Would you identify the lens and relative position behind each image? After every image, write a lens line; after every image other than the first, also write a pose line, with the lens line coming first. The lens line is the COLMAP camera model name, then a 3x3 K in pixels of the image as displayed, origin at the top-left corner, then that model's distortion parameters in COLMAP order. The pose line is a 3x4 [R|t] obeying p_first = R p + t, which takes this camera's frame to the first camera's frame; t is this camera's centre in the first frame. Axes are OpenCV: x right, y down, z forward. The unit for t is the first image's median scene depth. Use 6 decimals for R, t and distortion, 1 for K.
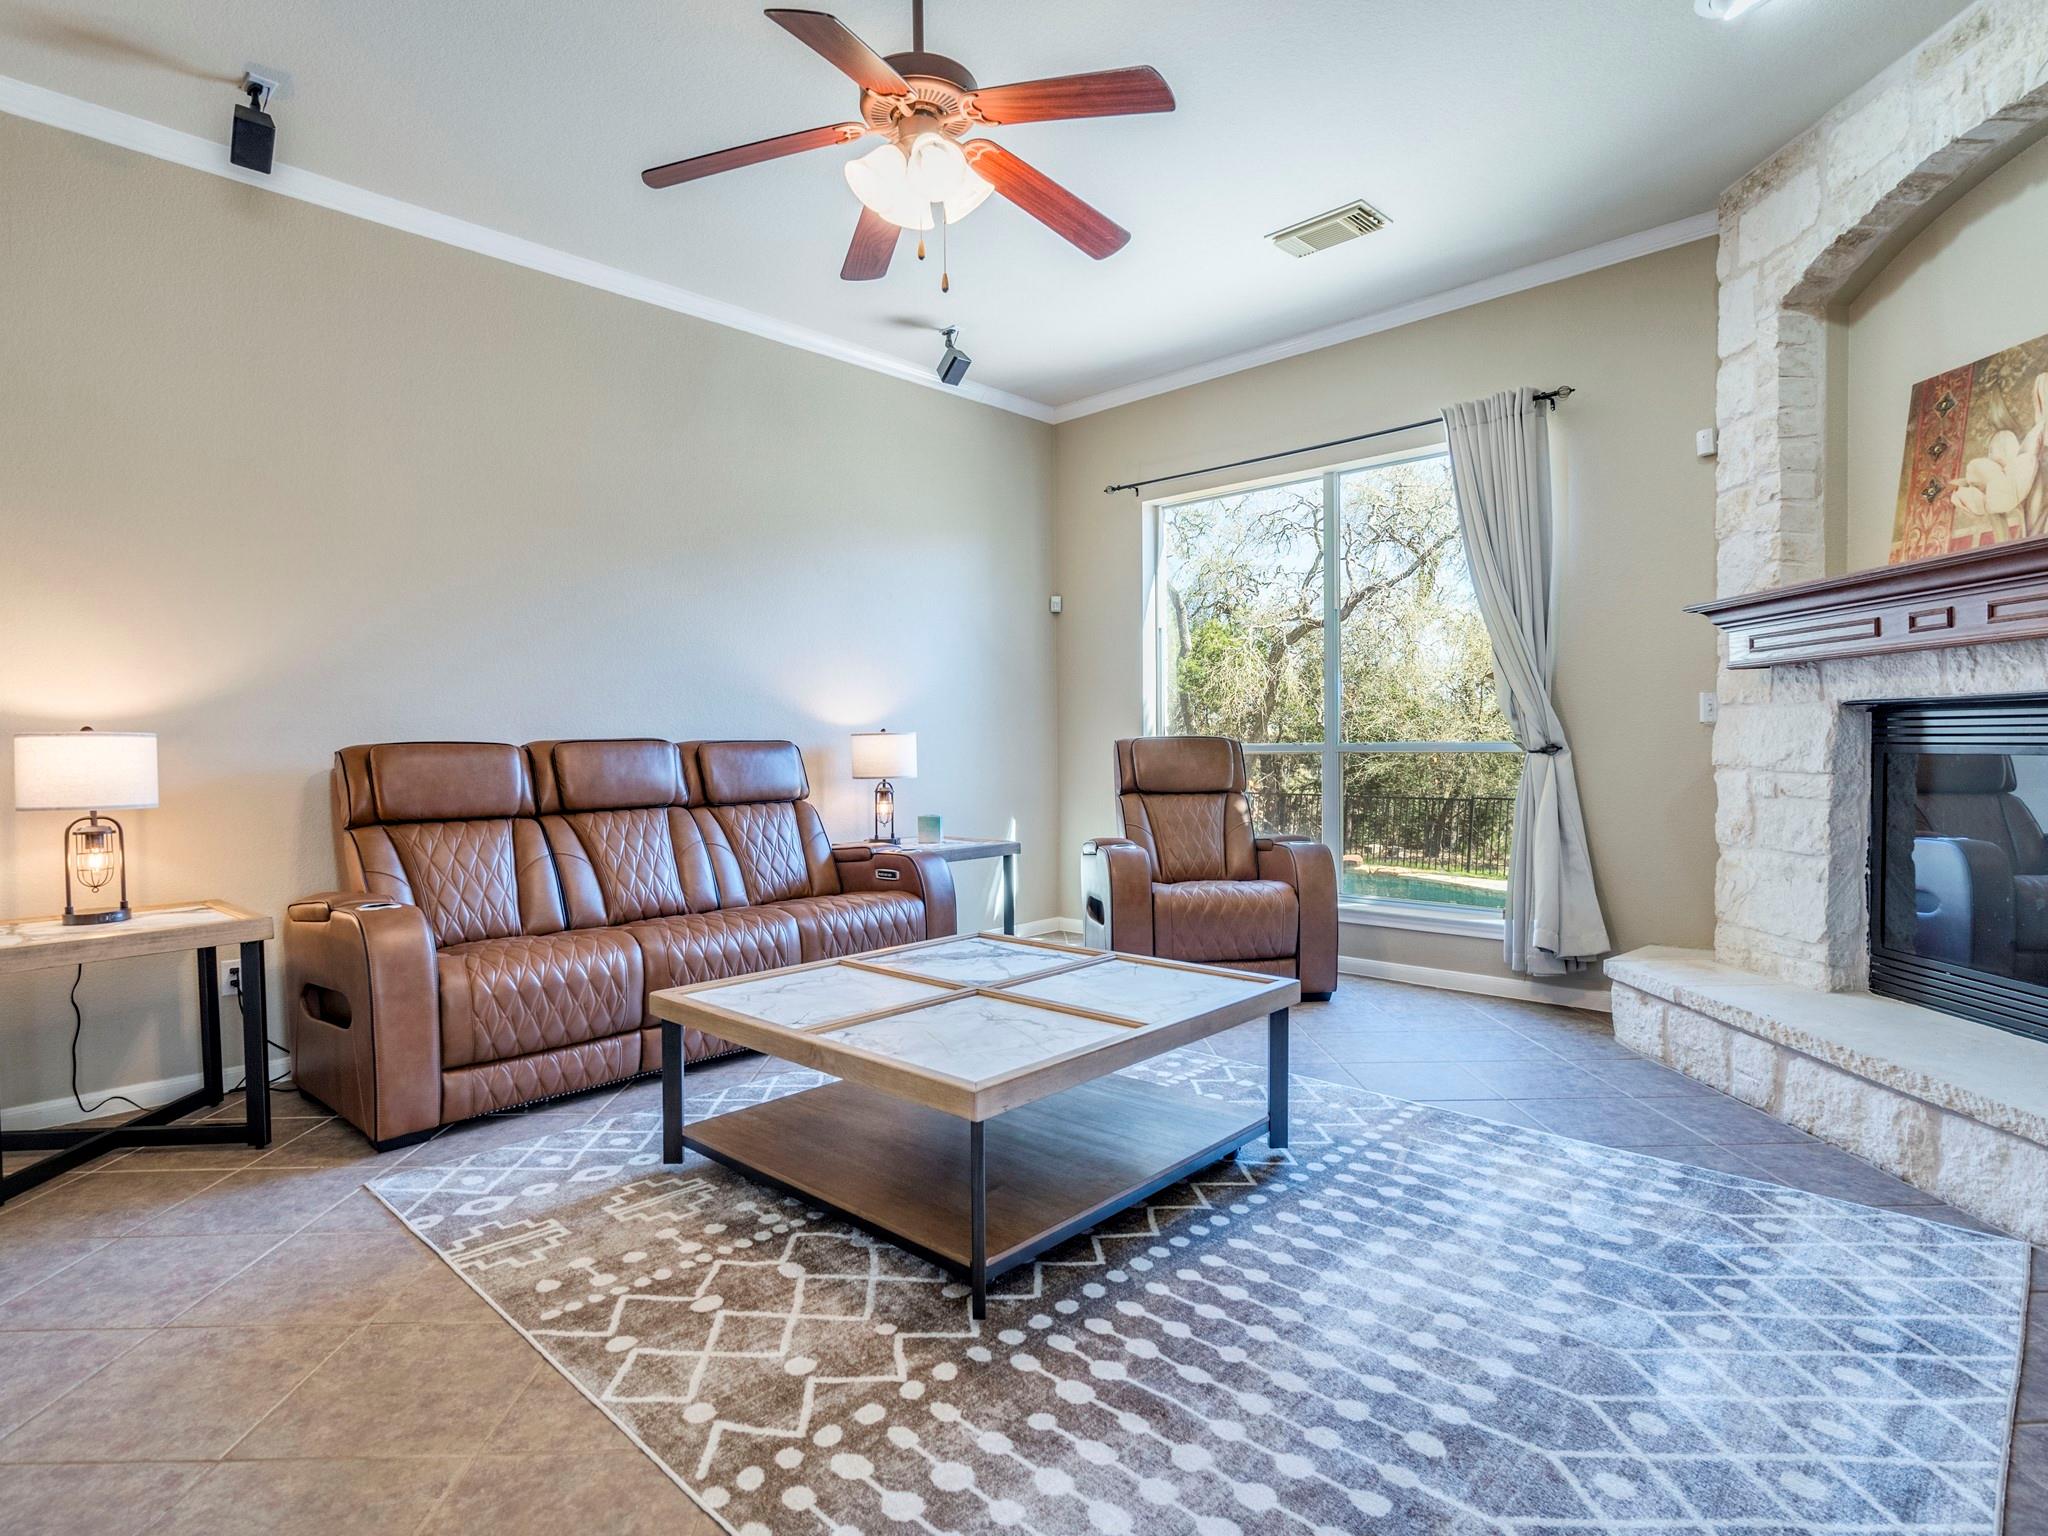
lens RADIAL K [[1077.1, 0, 1024.0], [0, 1077.1, 768.0], [0, 0, 1]] dist [-0.005058, 0.000403]
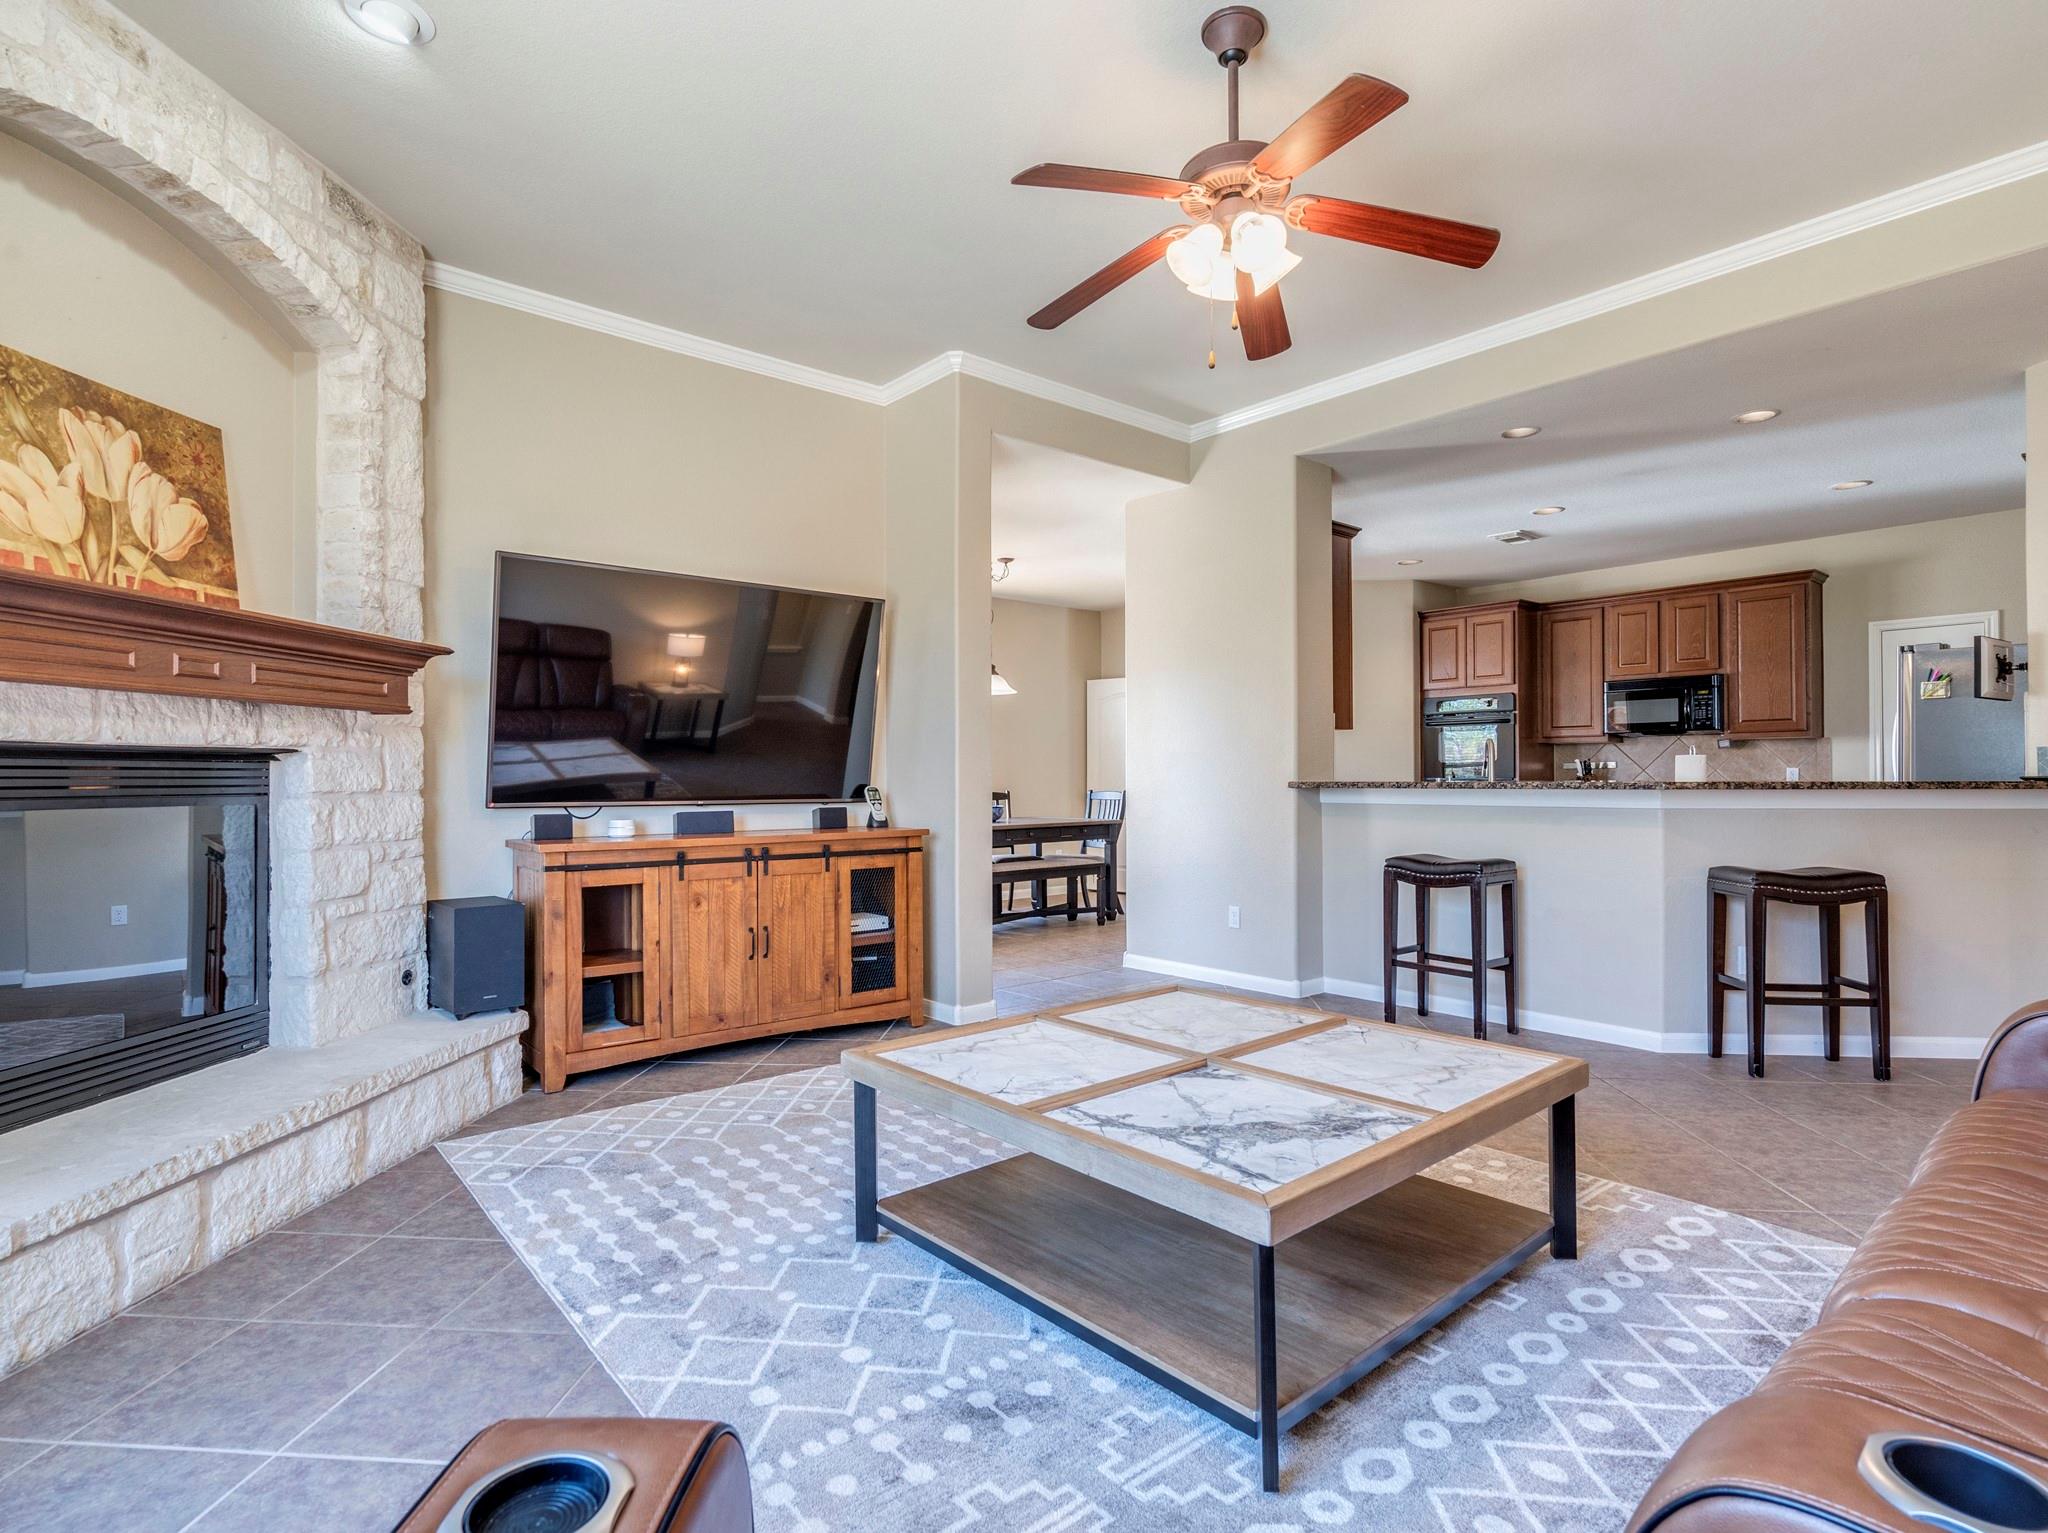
lens RADIAL K [[1058.9, 0, 1006.9], [0, 1058.9, 772.7], [0, 0, 1]] dist [0.002008, 0.000357]
pose [[-0.993008, 0.016547, 0.116878, 0.012085], [0.019174, 0.999587, 0.021388, -0.044369], [-0.116476, 0.023480, -0.992916, 1.686036]]
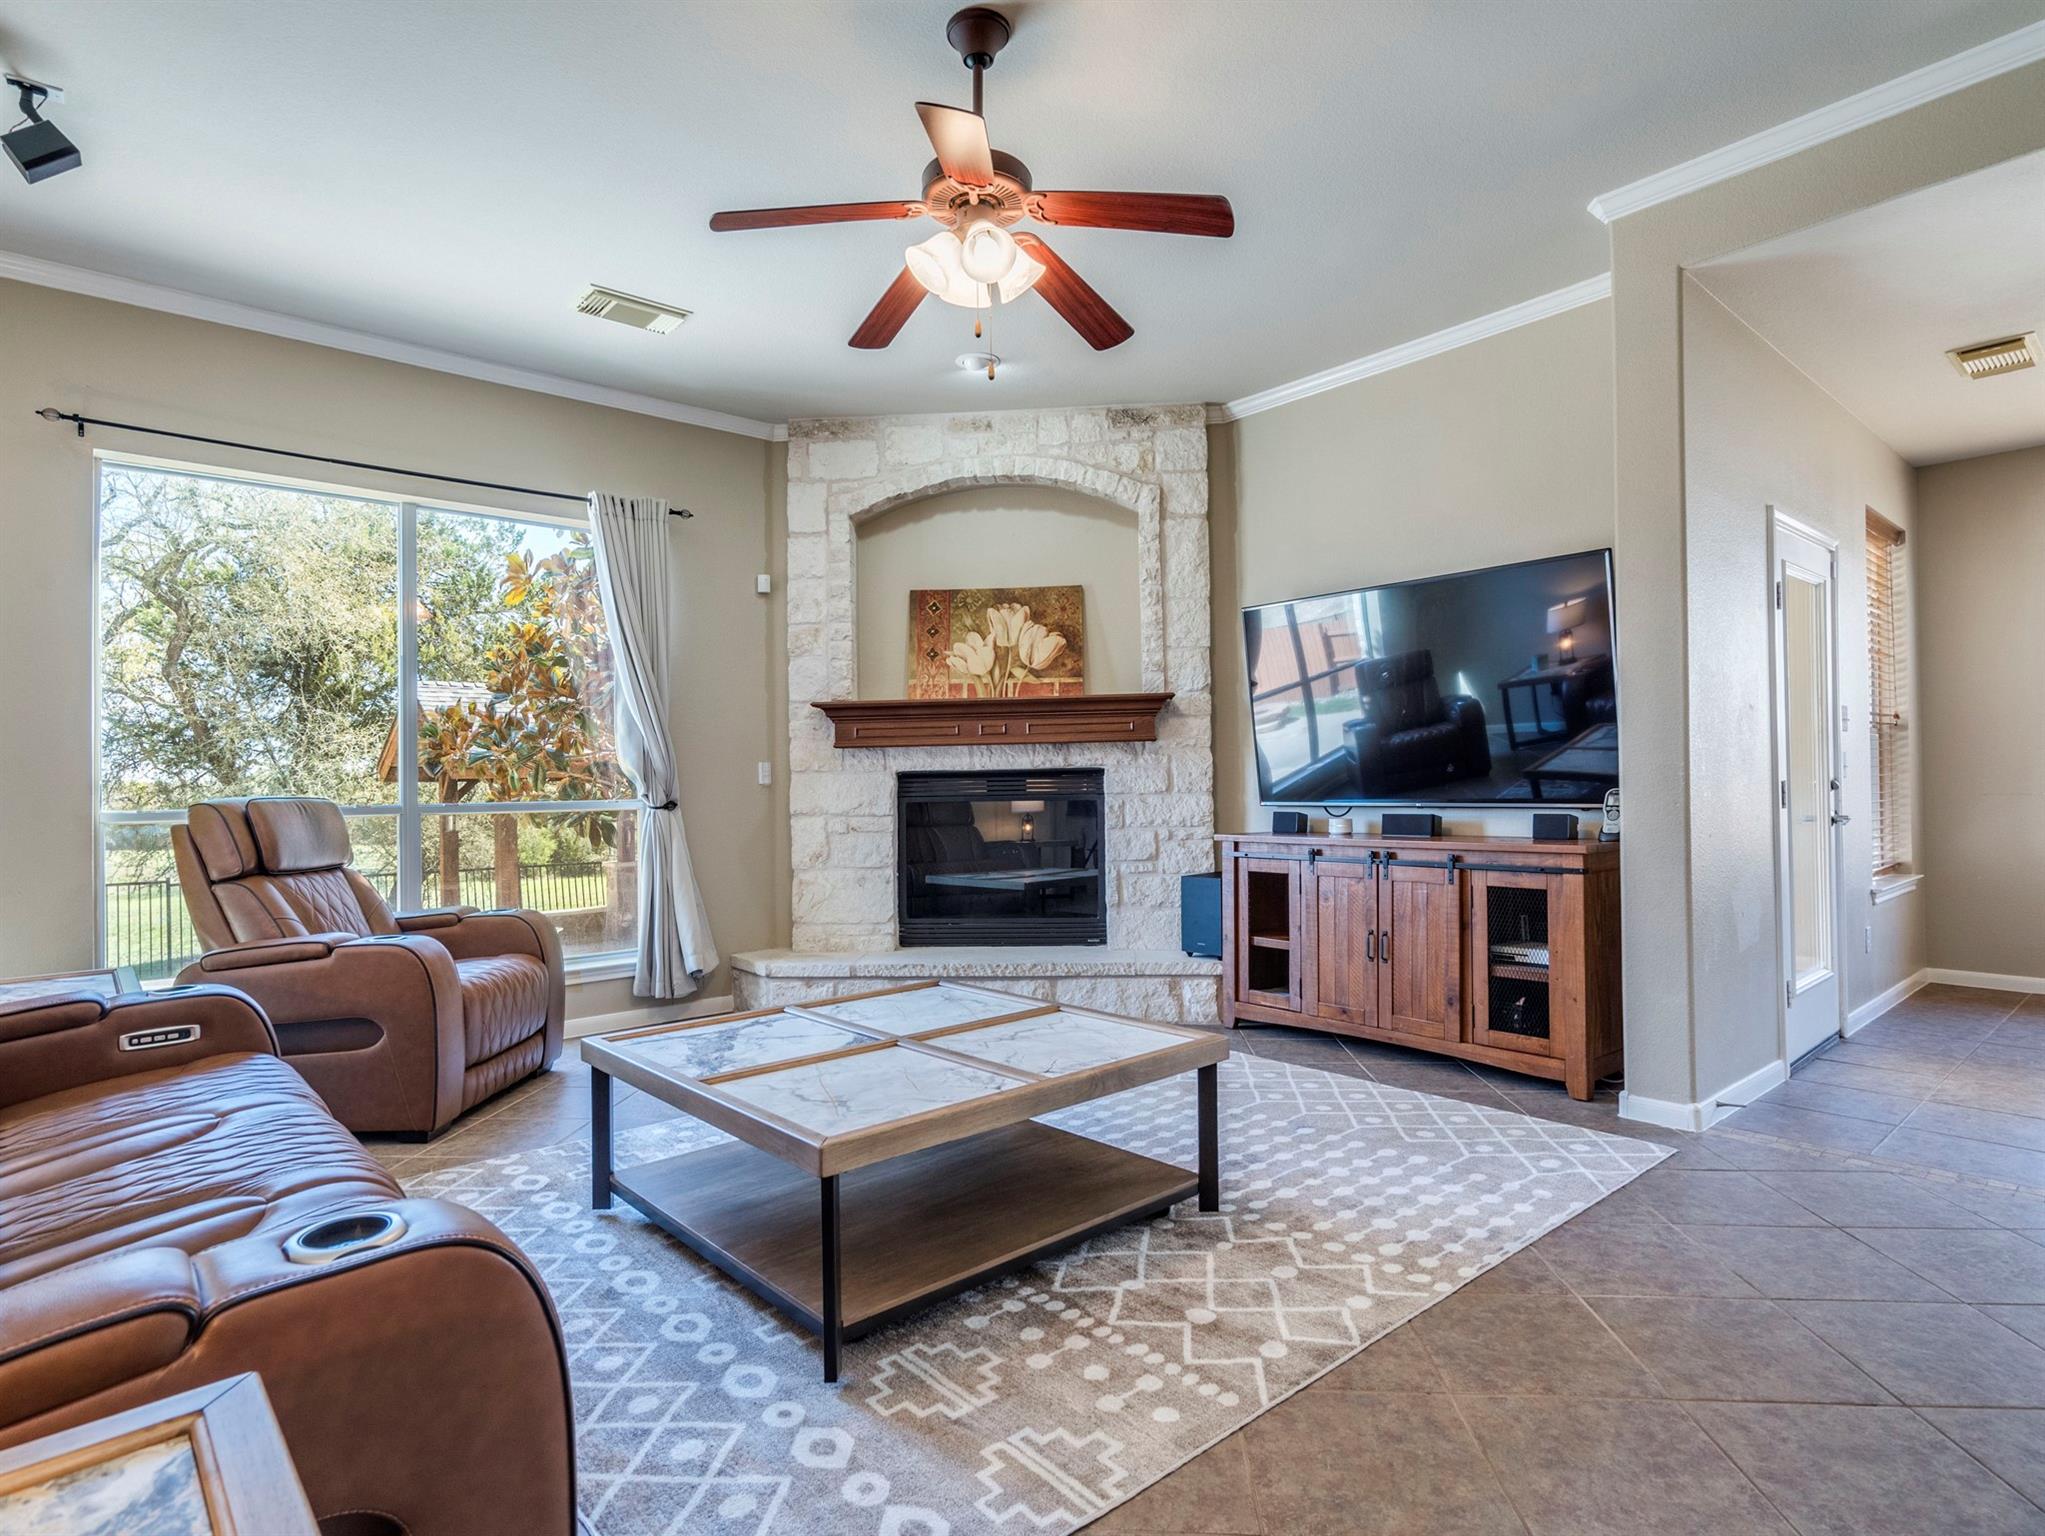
lens RADIAL K [[1072.8, 0, 1013.8], [0, 1072.8, 774.9], [0, 0, 1]] dist [-0.005630, -0.001050]
pose [[0.099851, 0.021345, 0.994773, -0.918099], [0.041685, 0.998802, -0.025615, -0.007462], [-0.994129, 0.044025, 0.098841, 0.708151]]
